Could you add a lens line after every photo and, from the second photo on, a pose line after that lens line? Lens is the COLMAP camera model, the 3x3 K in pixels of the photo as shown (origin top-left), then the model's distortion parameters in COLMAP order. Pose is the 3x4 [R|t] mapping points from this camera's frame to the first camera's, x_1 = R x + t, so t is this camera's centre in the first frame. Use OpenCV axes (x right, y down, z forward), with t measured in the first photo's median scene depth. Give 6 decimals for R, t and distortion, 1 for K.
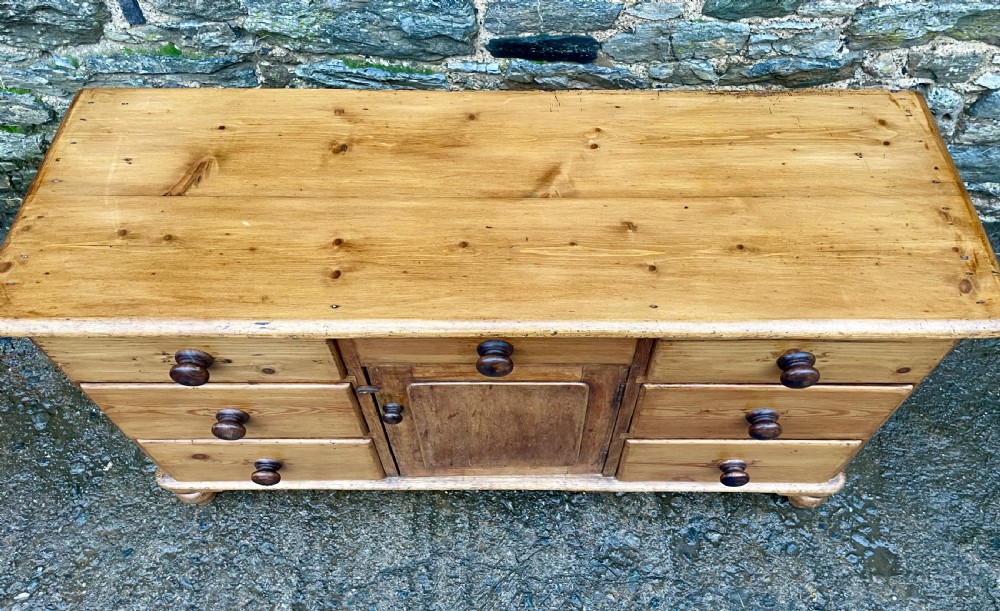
lens RADIAL K [[777.6, 0, 516.9], [0, 777.6, 259.7], [0, 0, 1]] dist [0.083205, -0.105966]
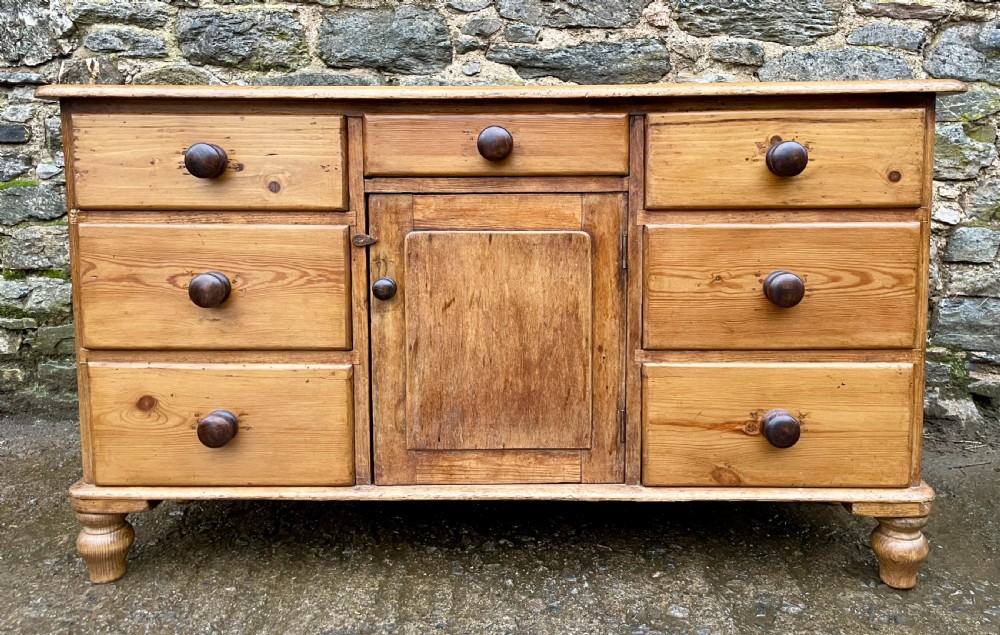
lens RADIAL K [[820.5, 0, 527.9], [0, 820.5, 234.2], [0, 0, 1]] dist [0.095747, -0.130026]
pose [[0.999890, -0.003480, -0.014399, 0.023024], [-0.008503, 0.661091, -0.750257, 0.750221], [0.012130, 0.750297, 0.660989, 0.253357]]
